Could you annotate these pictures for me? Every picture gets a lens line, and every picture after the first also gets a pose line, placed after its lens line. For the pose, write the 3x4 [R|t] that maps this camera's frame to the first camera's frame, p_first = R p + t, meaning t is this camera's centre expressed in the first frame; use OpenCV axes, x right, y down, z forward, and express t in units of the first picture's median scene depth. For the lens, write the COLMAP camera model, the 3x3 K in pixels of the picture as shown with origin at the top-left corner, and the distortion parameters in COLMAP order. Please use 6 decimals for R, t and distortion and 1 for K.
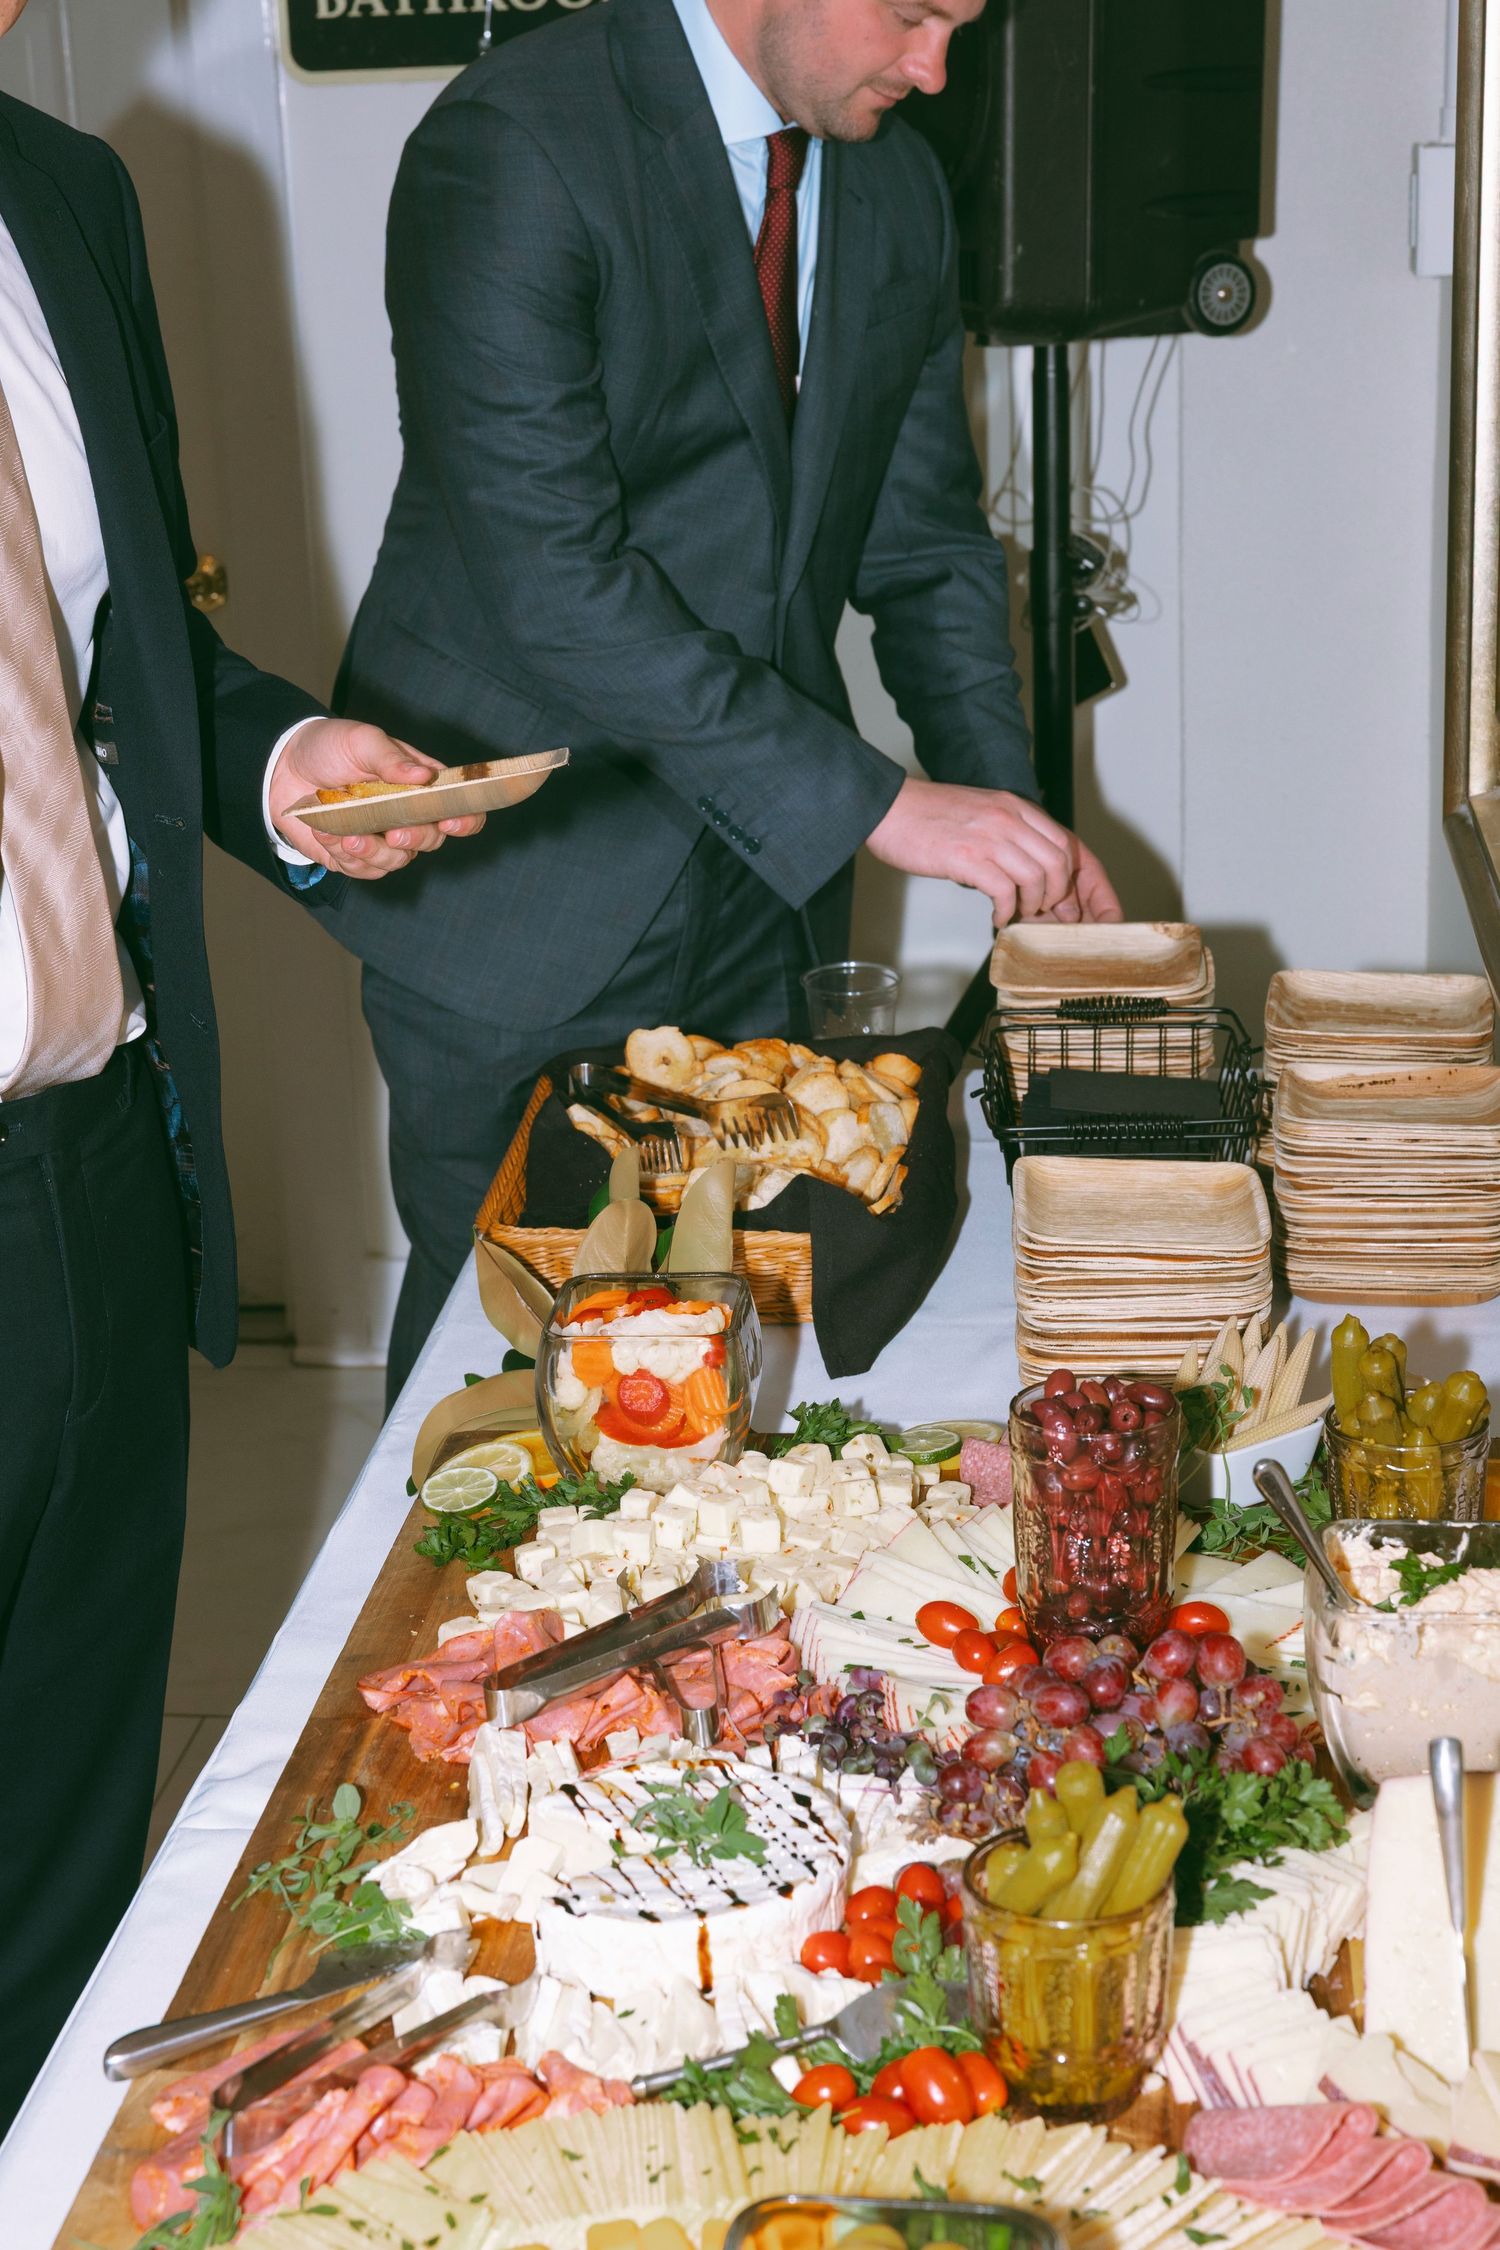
lens RADIAL K [[3809.1, 0, 750.0], [0, 3809.1, 1125.0], [0, 0, 1]] dist [-0.020364, 0.011417]
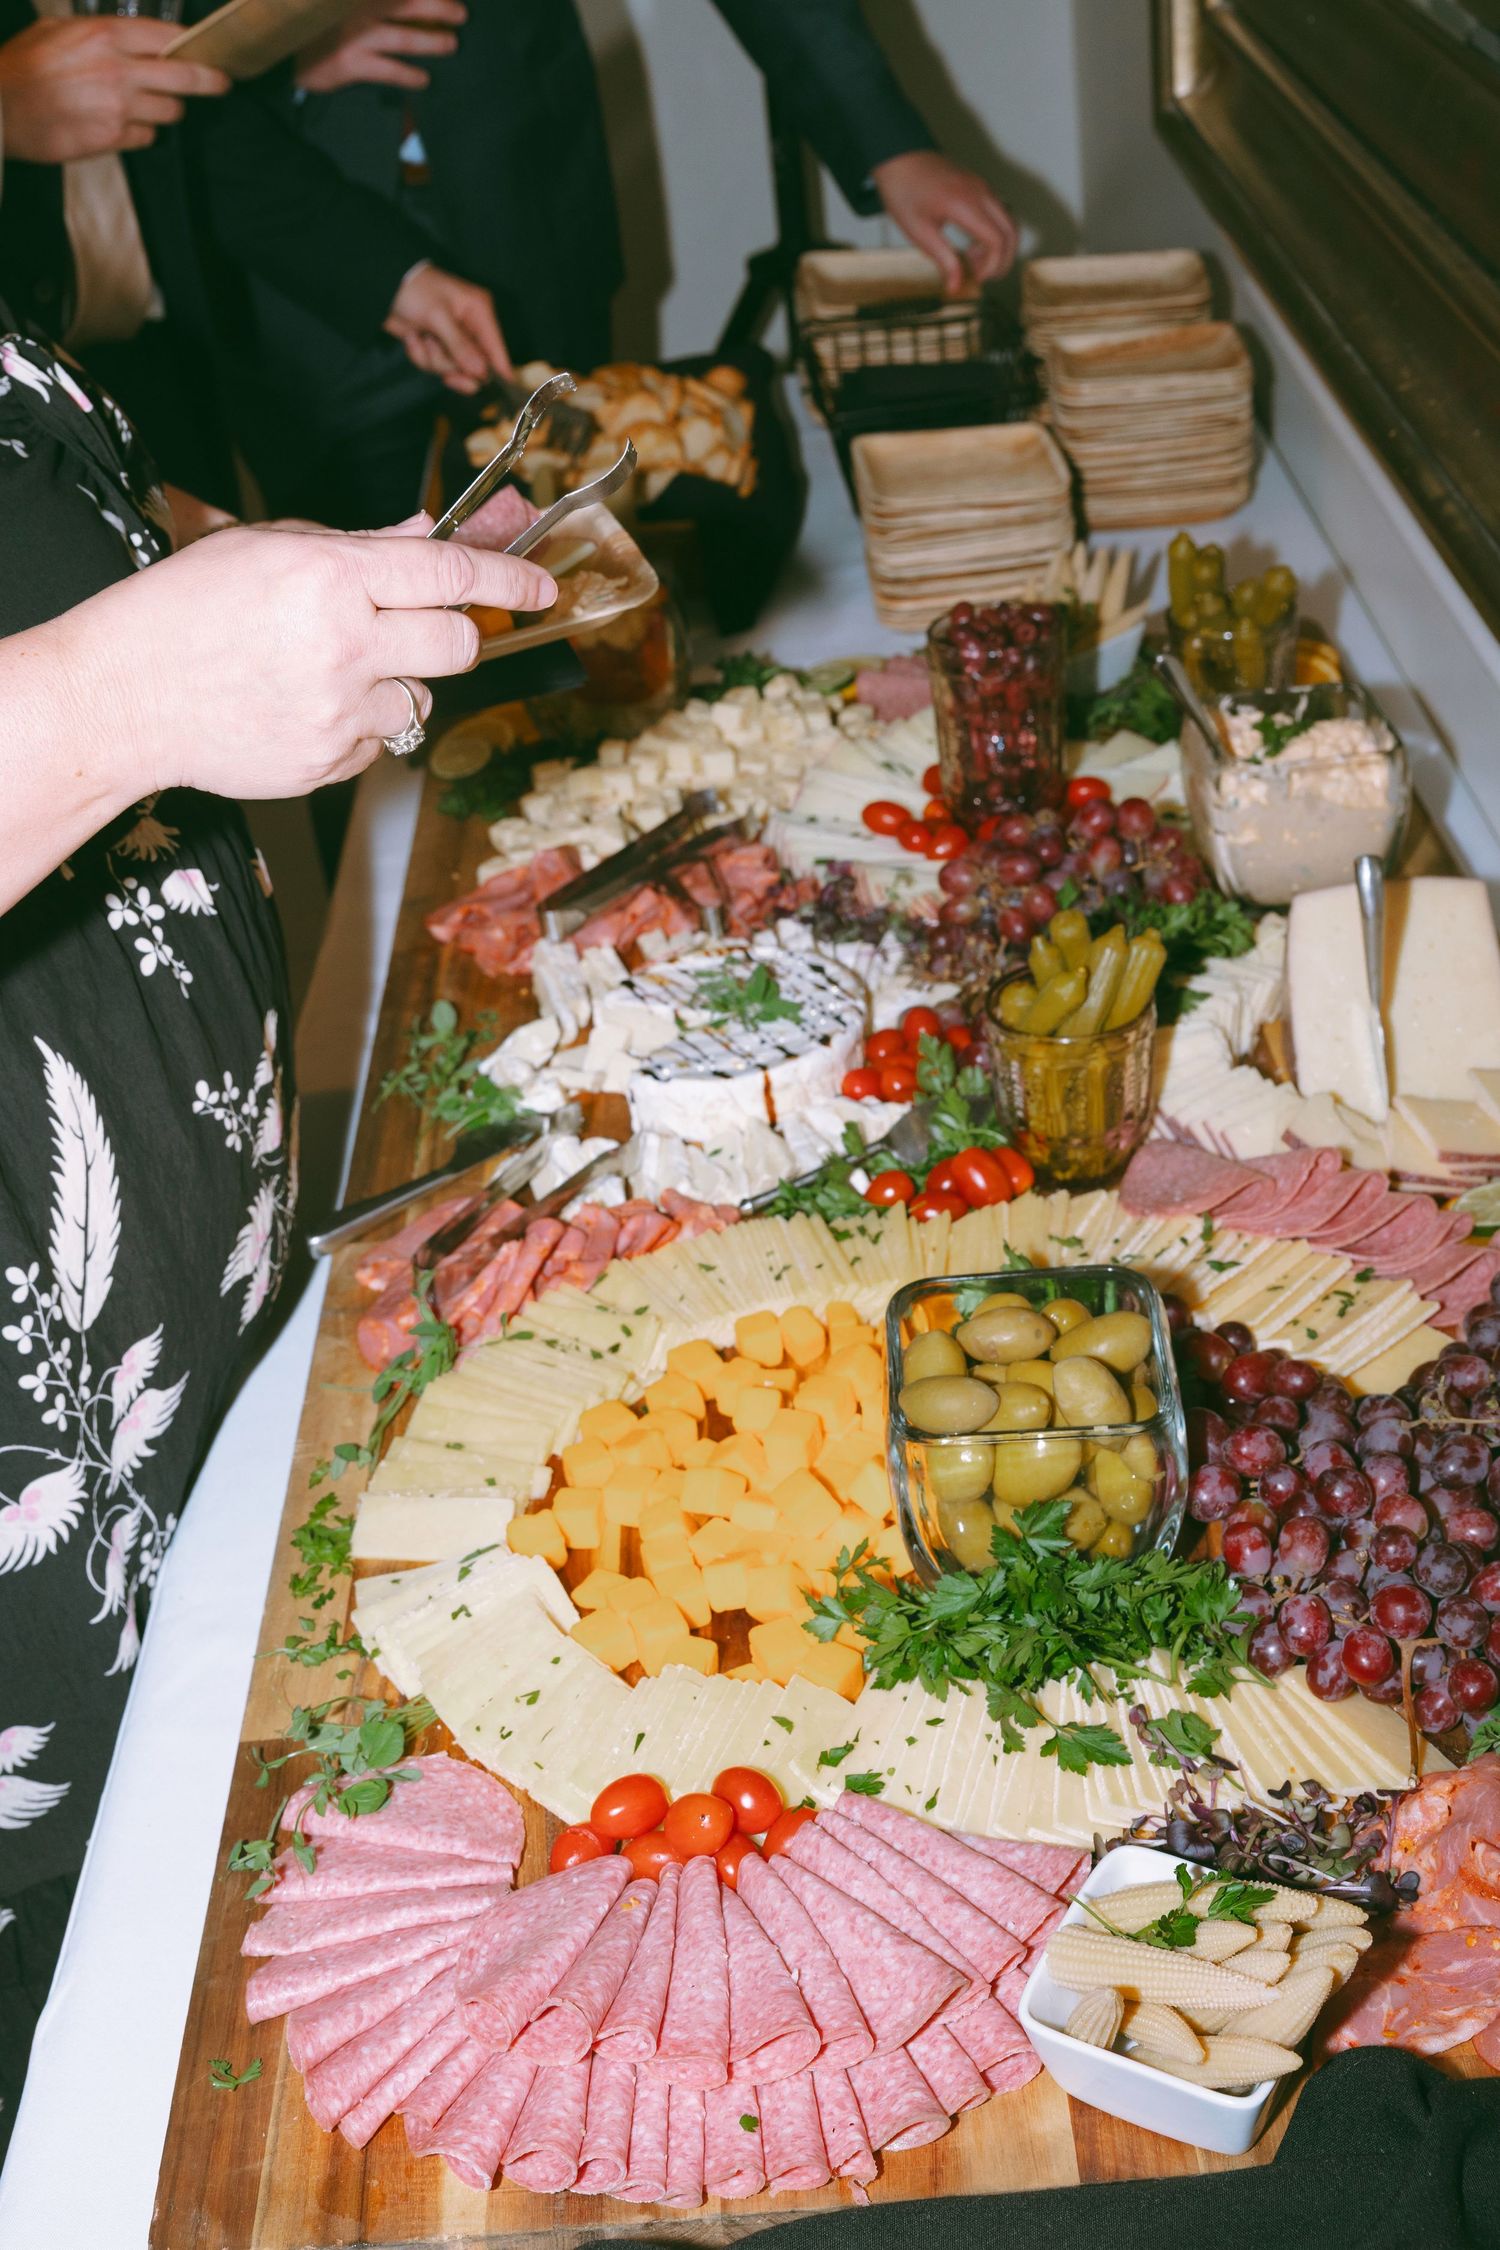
lens RADIAL K [[2827.3, 0, 750.0], [0, 2827.3, 1125.0], [0, 0, 1]] dist [0.015389, 0.027282]
pose [[0.988832, -0.127574, 0.077048, -0.088459], [0.106381, 0.966254, 0.234600, 0.006356], [-0.104377, -0.223784, 0.969034, 0.090555]]
